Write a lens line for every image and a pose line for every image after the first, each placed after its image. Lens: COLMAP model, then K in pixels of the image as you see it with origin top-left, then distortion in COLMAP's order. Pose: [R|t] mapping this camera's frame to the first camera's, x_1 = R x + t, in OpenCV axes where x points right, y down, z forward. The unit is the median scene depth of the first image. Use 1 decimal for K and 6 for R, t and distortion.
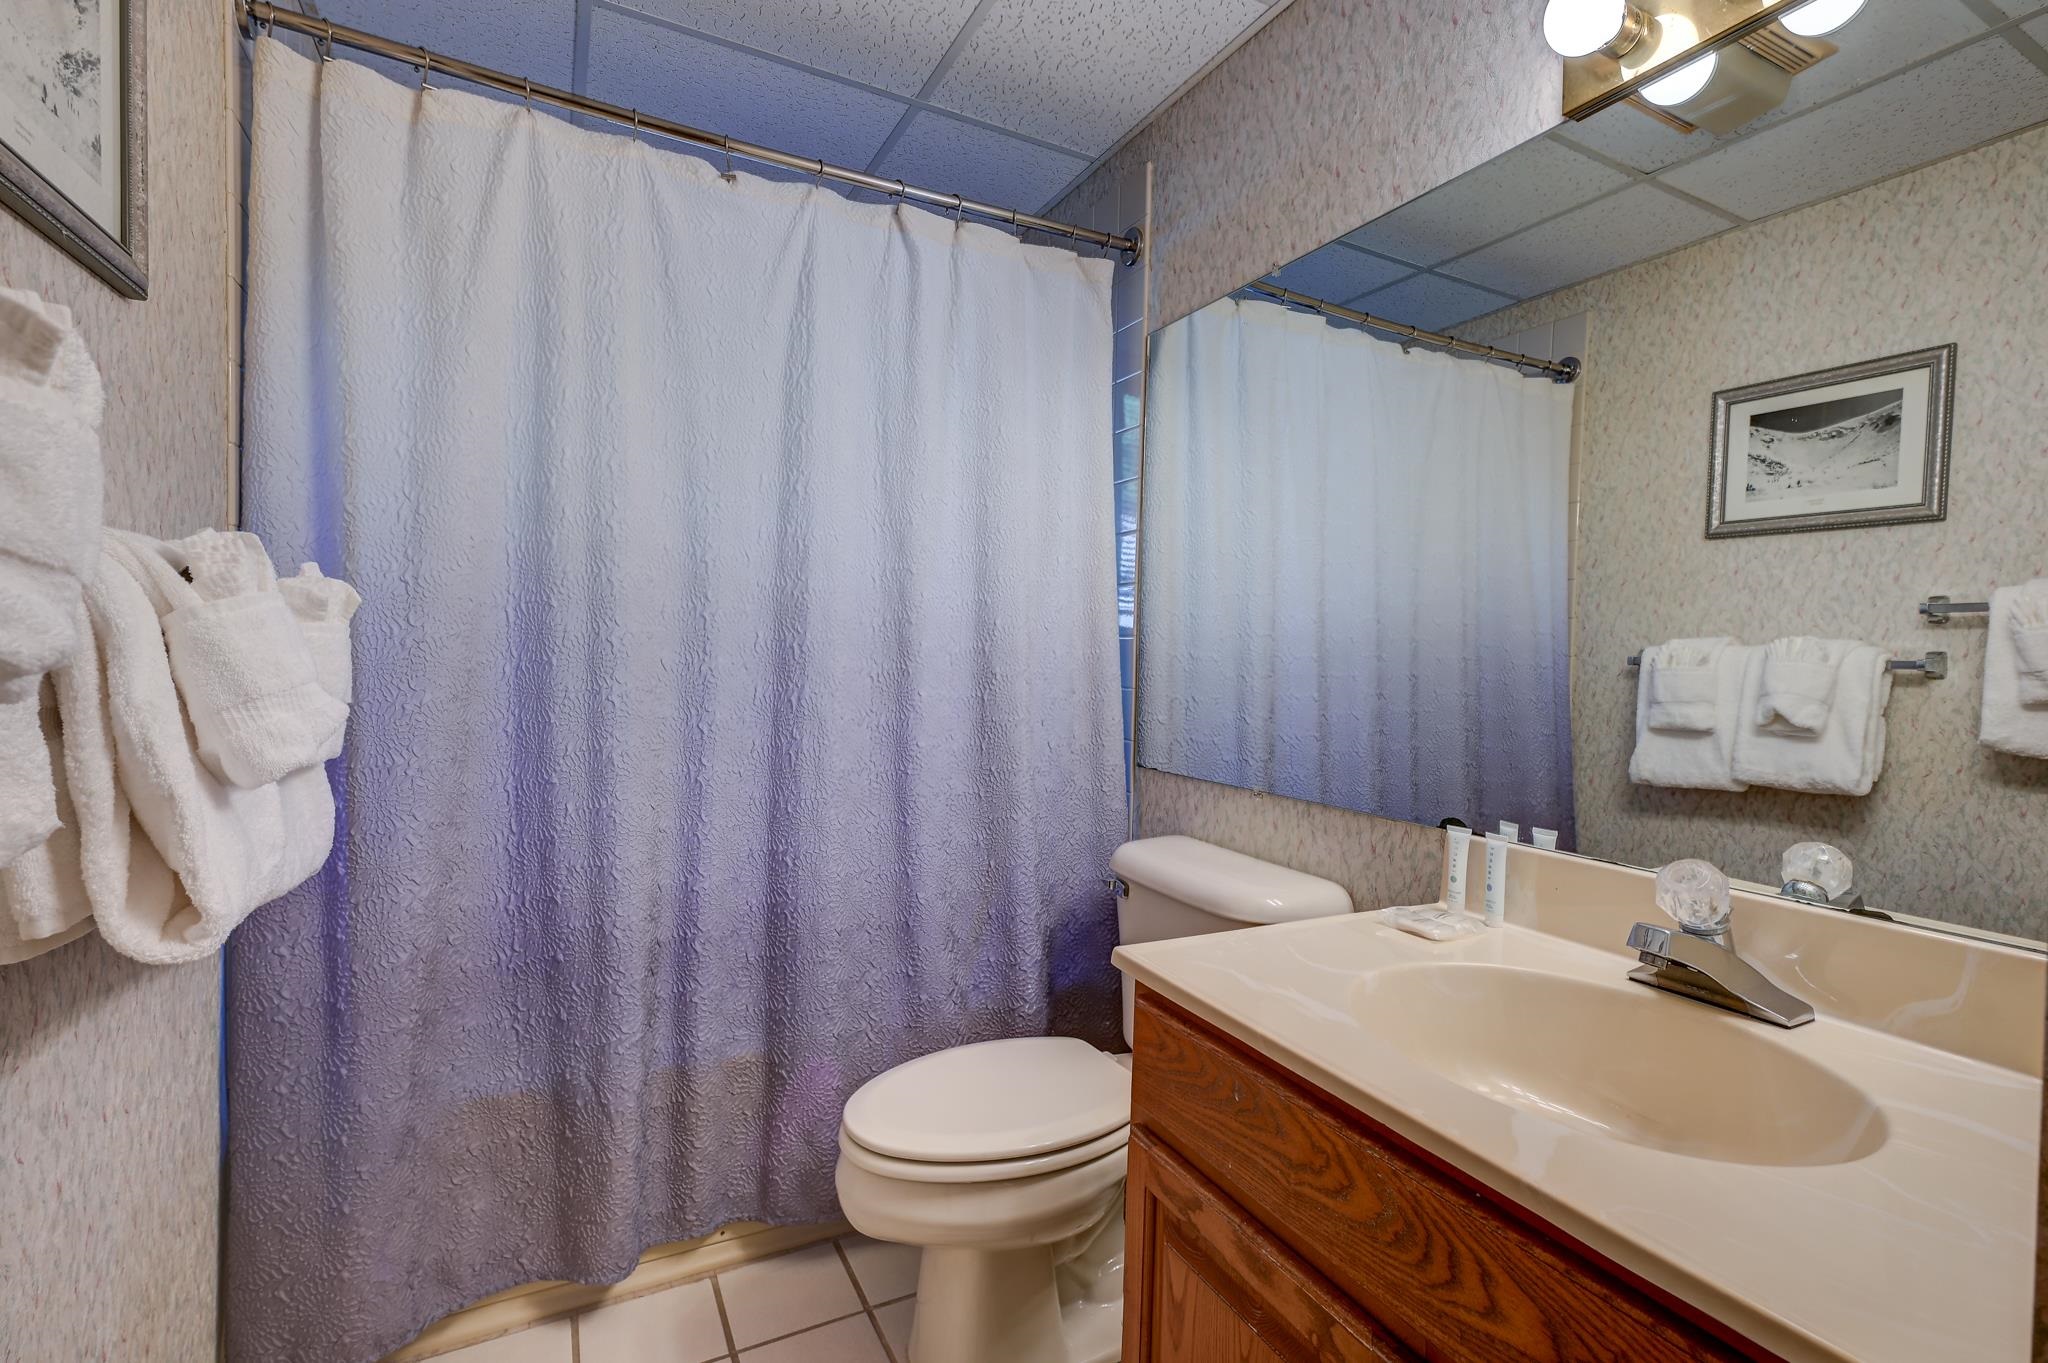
lens RADIAL K [[925.8, 0, 1052.2], [0, 925.8, 682.2], [0, 0, 1]] dist [0.000641, -0.000422]
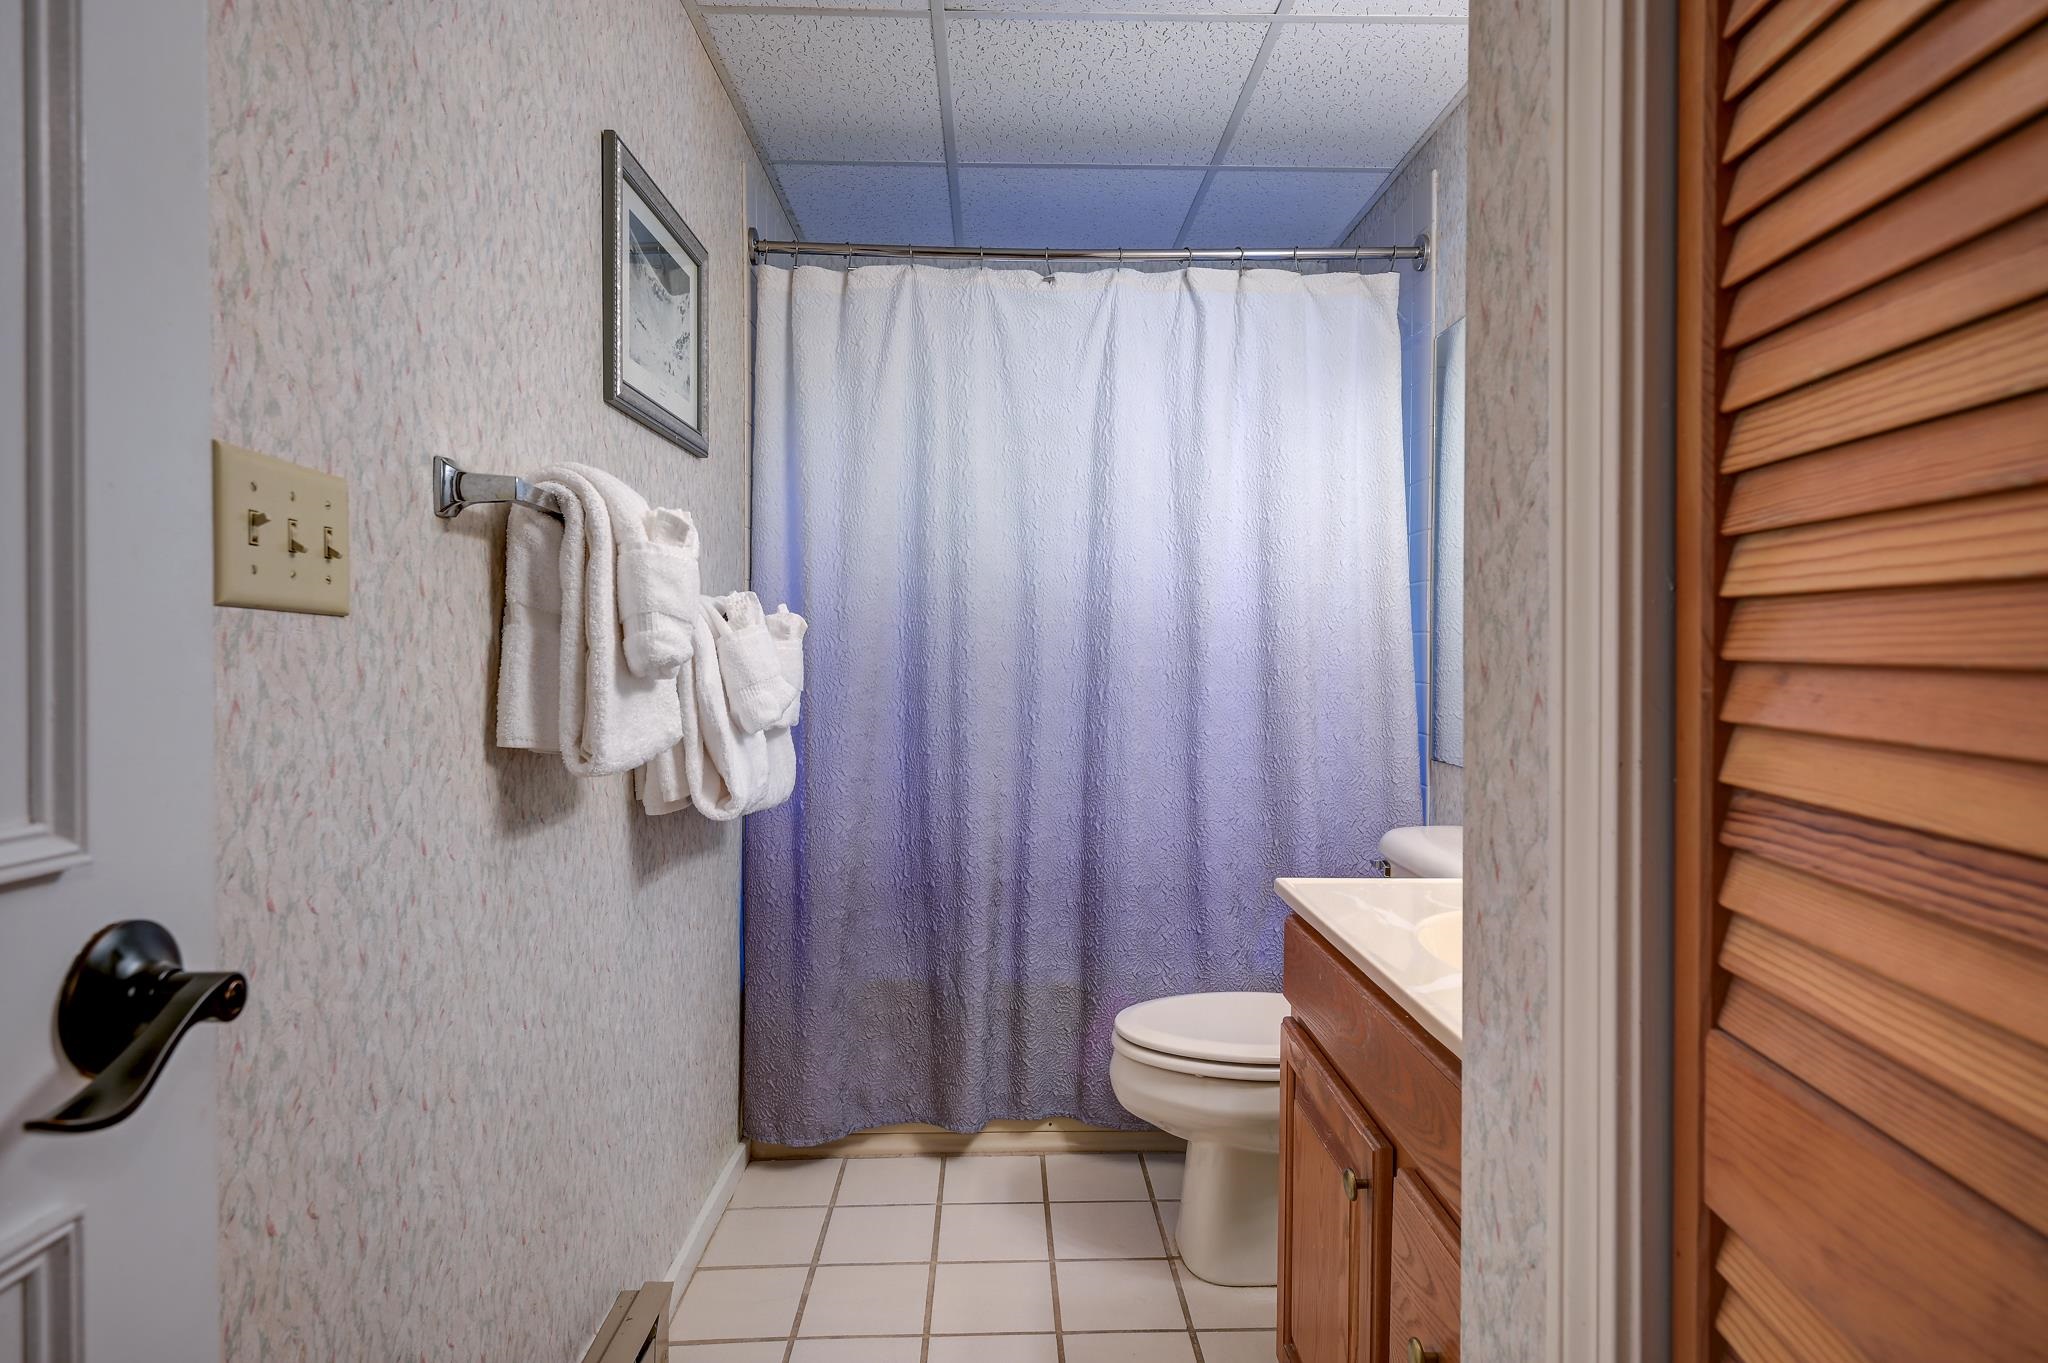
lens RADIAL K [[1141.6, 0, 1019.6], [0, 1141.6, 671.7], [0, 0, 1]] dist [0.000069, -0.000761]
pose [[0.879909, -0.015596, -0.474885, 0.374366], [0.004494, 0.999690, -0.024504, 0.029258], [0.475120, 0.019427, 0.879706, -0.409660]]
